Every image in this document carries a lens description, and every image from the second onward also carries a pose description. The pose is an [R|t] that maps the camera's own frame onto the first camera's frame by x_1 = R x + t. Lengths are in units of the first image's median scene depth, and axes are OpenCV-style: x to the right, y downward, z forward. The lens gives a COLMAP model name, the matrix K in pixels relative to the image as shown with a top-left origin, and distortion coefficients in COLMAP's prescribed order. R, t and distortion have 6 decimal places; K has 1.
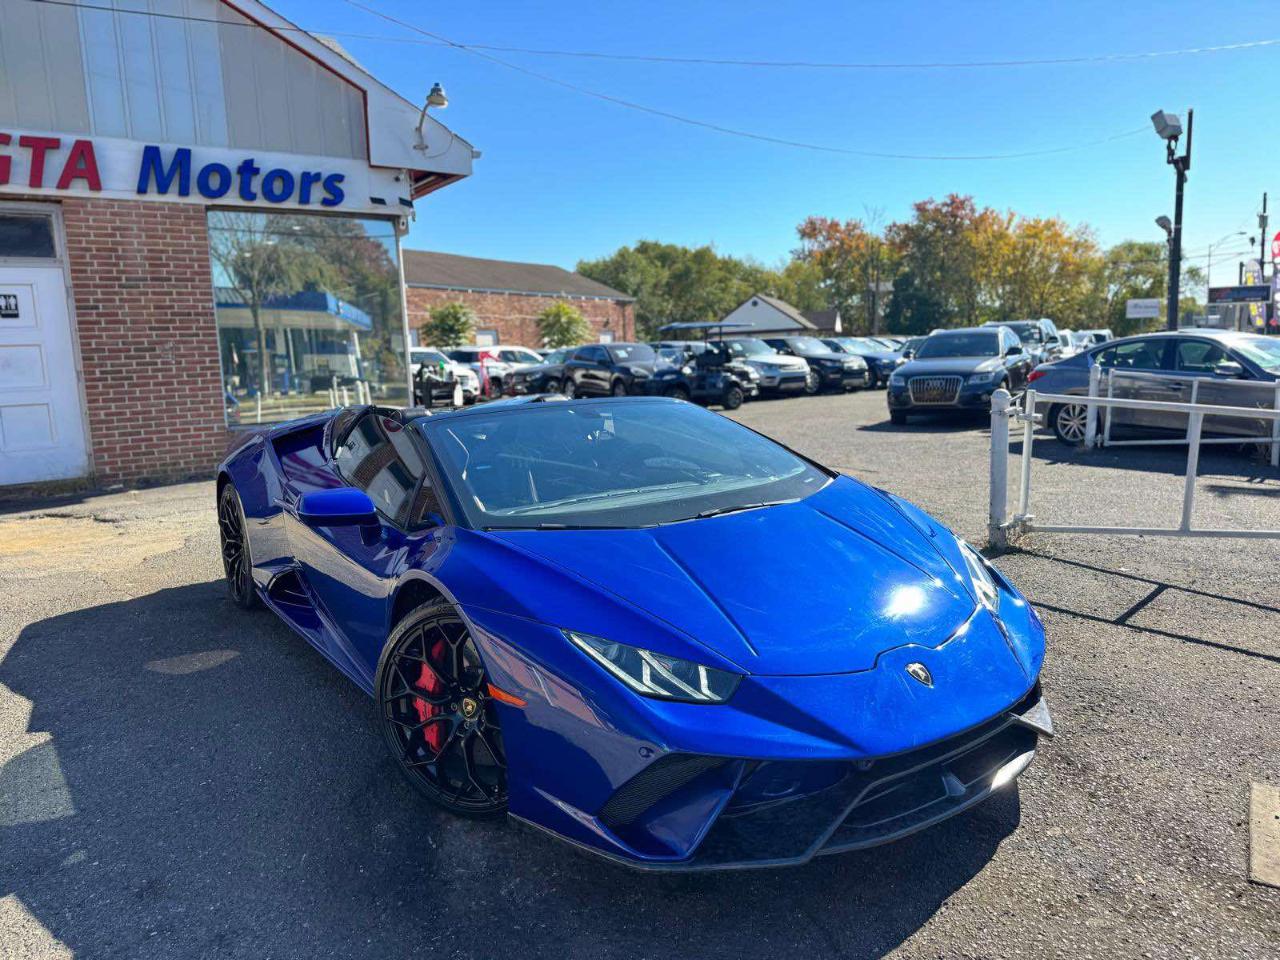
lens RADIAL K [[908.3, 0, 633.3], [0, 908.3, 480.4], [0, 0, 1]] dist [0.017731, -0.020601]
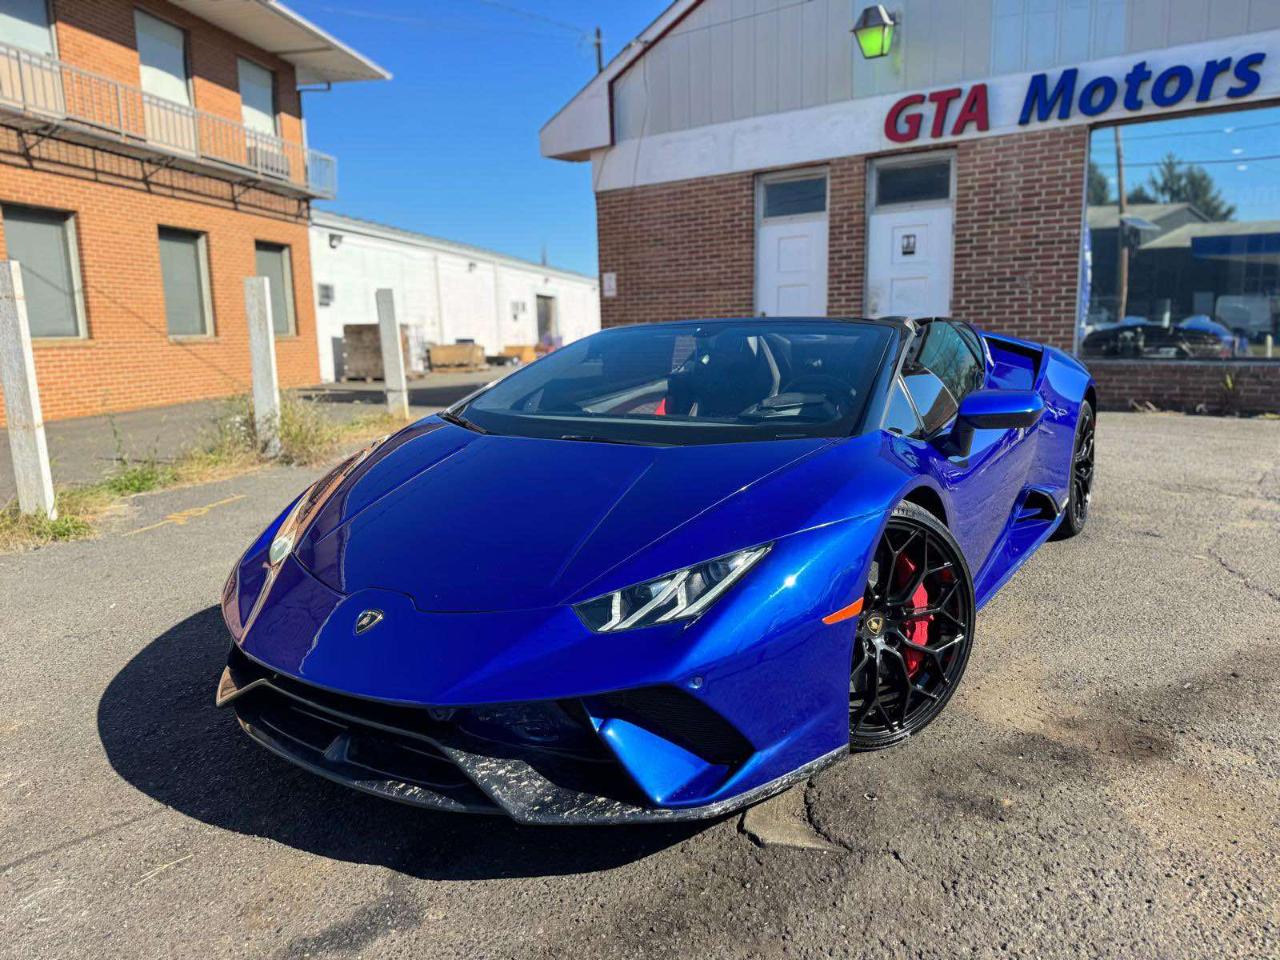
lens RADIAL K [[903.5, 0, 641.7], [0, 903.5, 480.8], [0, 0, 1]] dist [0.031134, -0.033325]
pose [[0.369592, 0.181589, -0.911278, 0.292018], [-0.116966, 0.982009, 0.148245, -0.021925], [0.921803, 0.051798, 0.384183, 0.220313]]
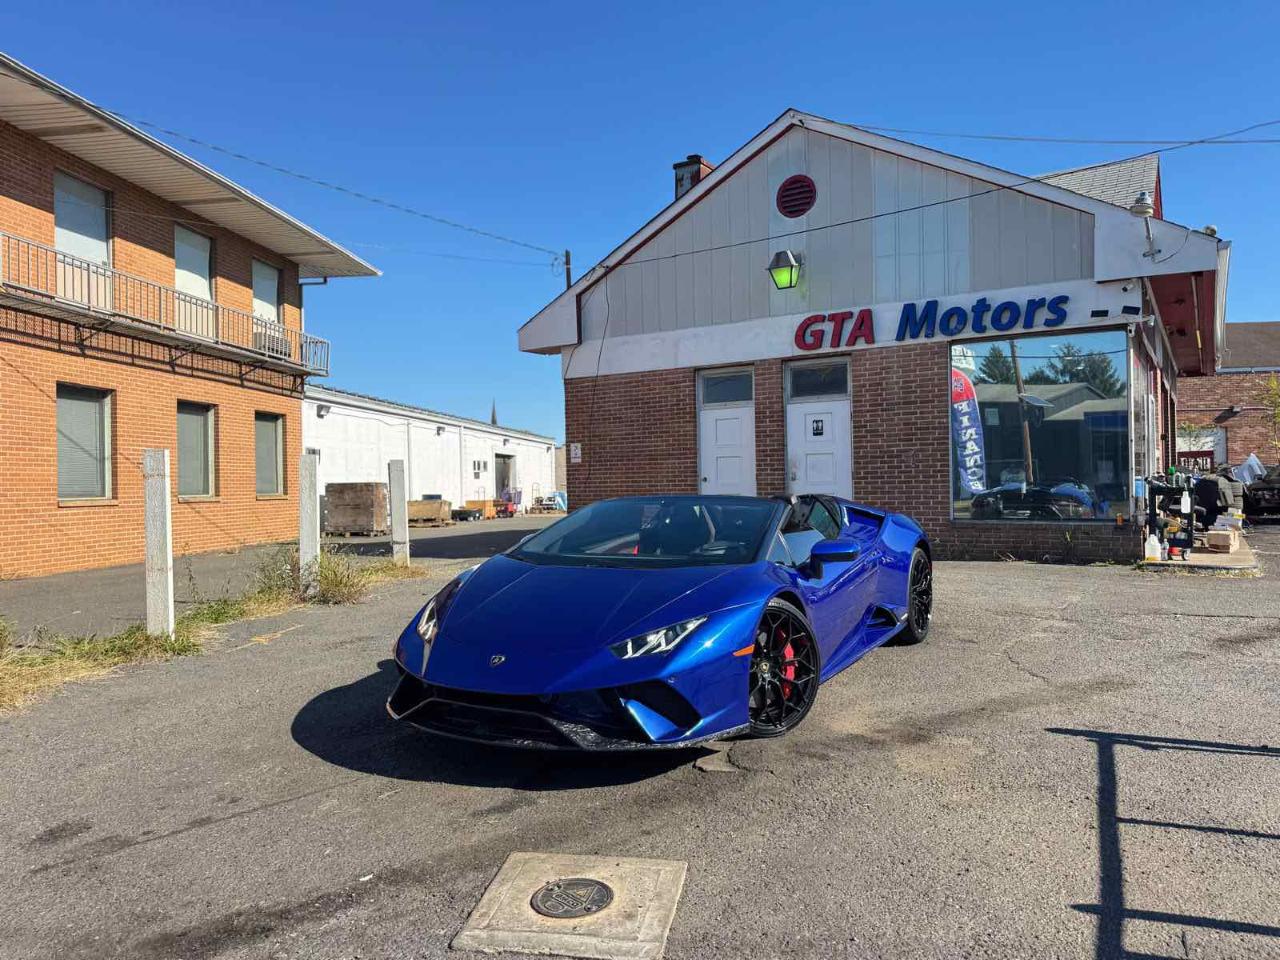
lens RADIAL K [[893.4, 0, 640.1], [0, 893.4, 478.0], [0, 0, 1]] dist [0.091394, -0.130538]
pose [[0.422856, 0.023145, -0.905901, 0.476786], [-0.120107, 0.992286, -0.030712, -0.026914], [0.898202, 0.121792, 0.422373, 0.118044]]
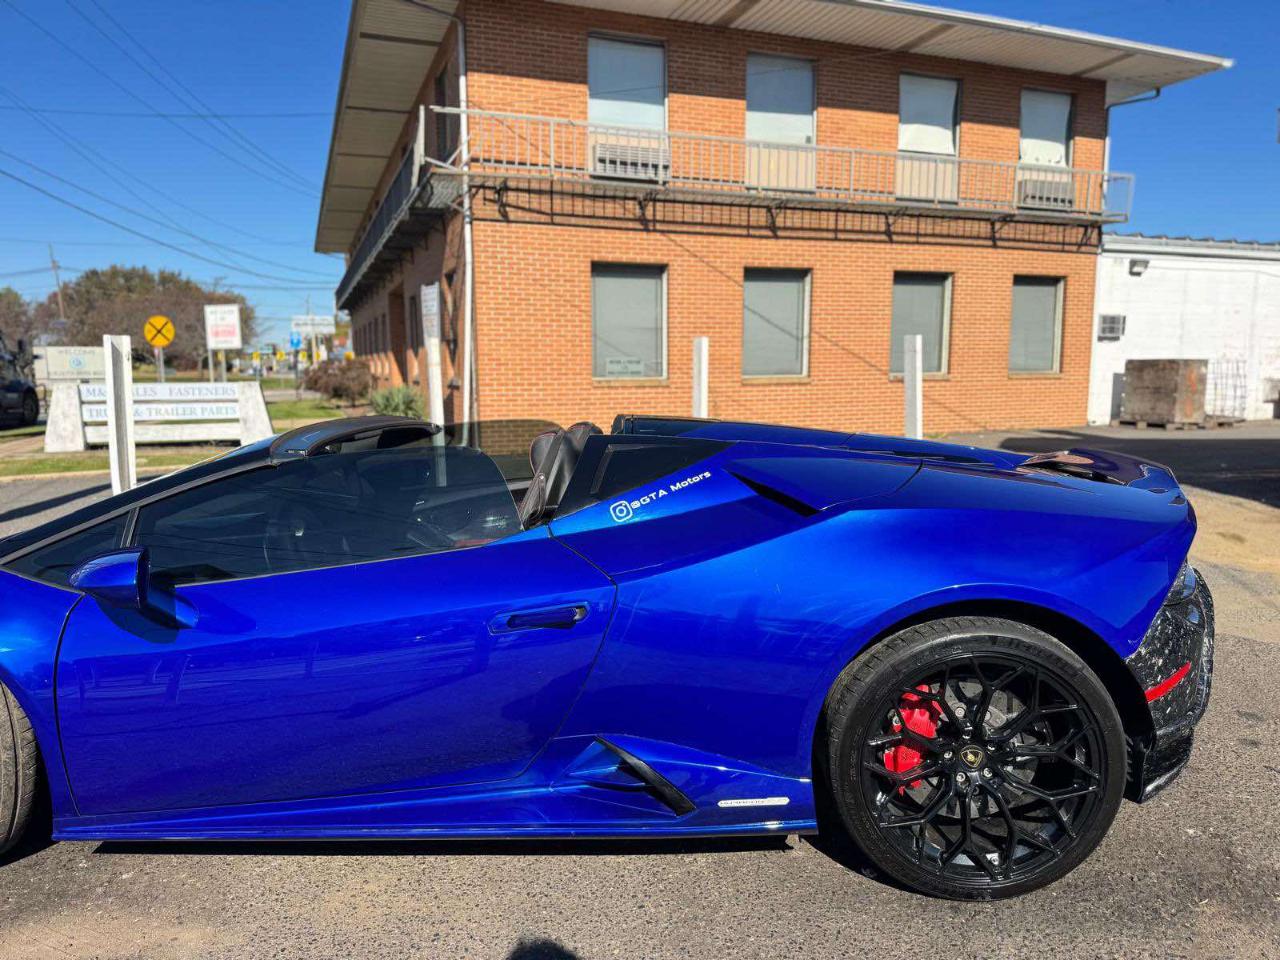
lens RADIAL K [[901.6, 0, 638.1], [0, 901.6, 483.1], [0, 0, 1]] dist [0.061073, -0.079986]
pose [[-0.594321, 0.143059, -0.791402, 0.161972], [-0.078712, 0.968980, 0.234269, -0.098395], [0.800367, 0.201524, -0.564625, 0.661993]]
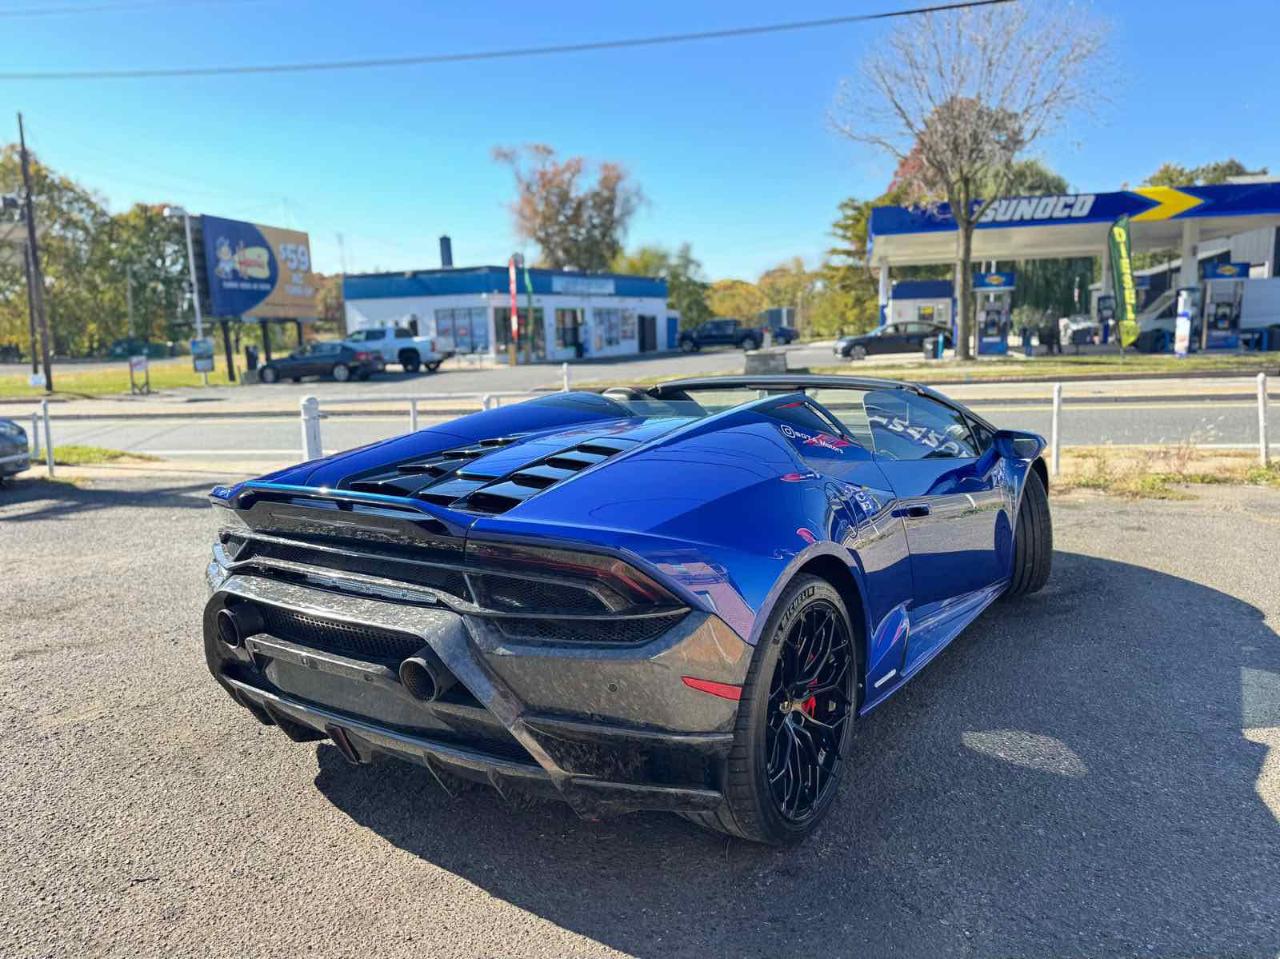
lens RADIAL K [[905.7, 0, 643.8], [0, 905.7, 479.9], [0, 0, 1]] dist [0.027481, -0.033740]
pose [[-0.341515, -0.104184, 0.934084, -0.430723], [0.177465, 0.968813, 0.172941, -0.076274], [-0.922970, 0.224829, -0.312375, 0.610058]]
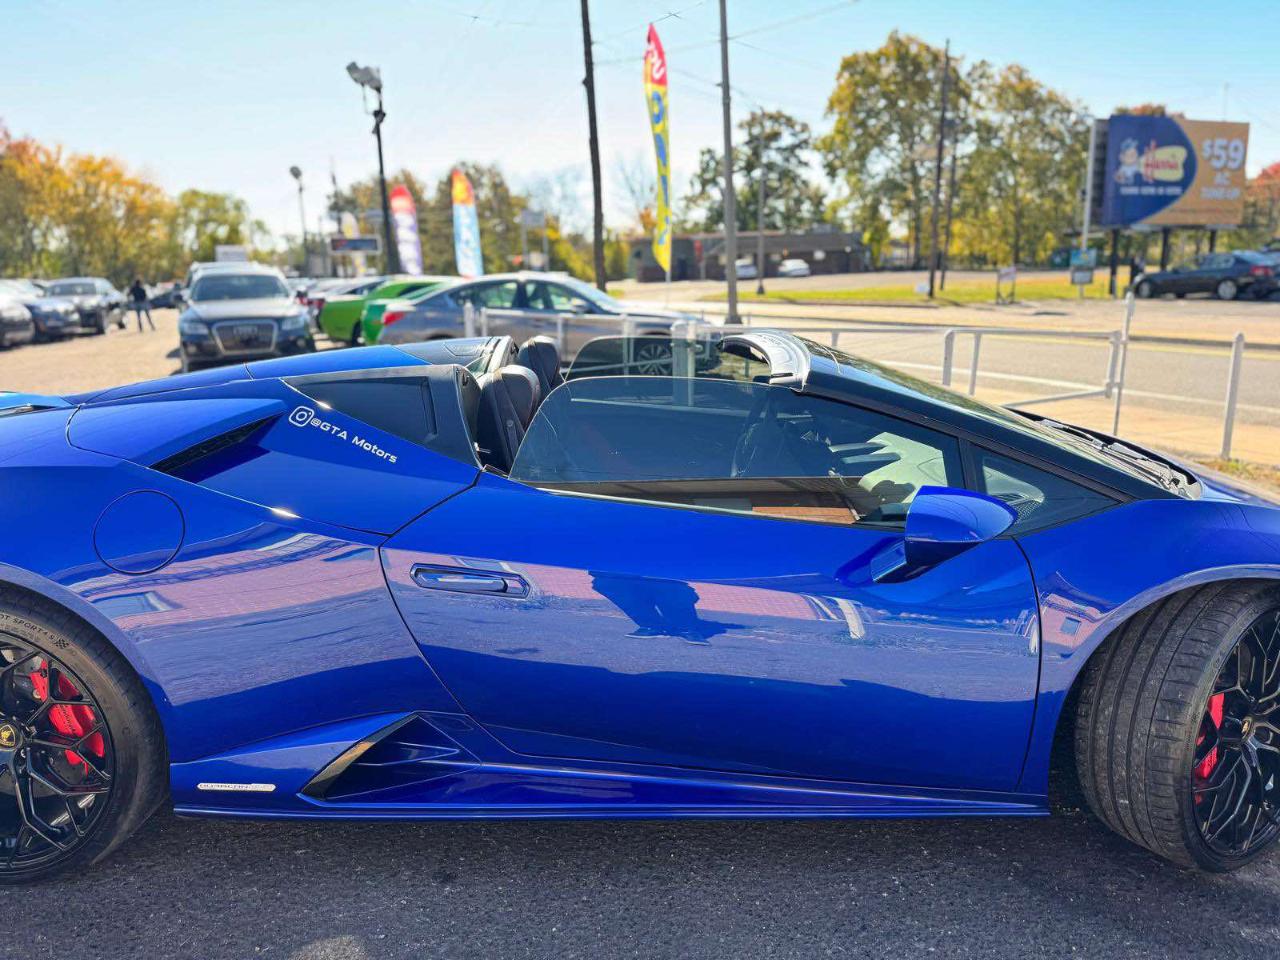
lens RADIAL K [[905.7, 0, 643.8], [0, 905.7, 480.4], [0, 0, 1]] dist [0.027481, -0.033740]
pose [[0.581474, -0.162278, 0.797217, -0.307680], [0.117805, 0.986372, 0.114858, -0.027325], [-0.804991, 0.027129, 0.592666, 0.255972]]
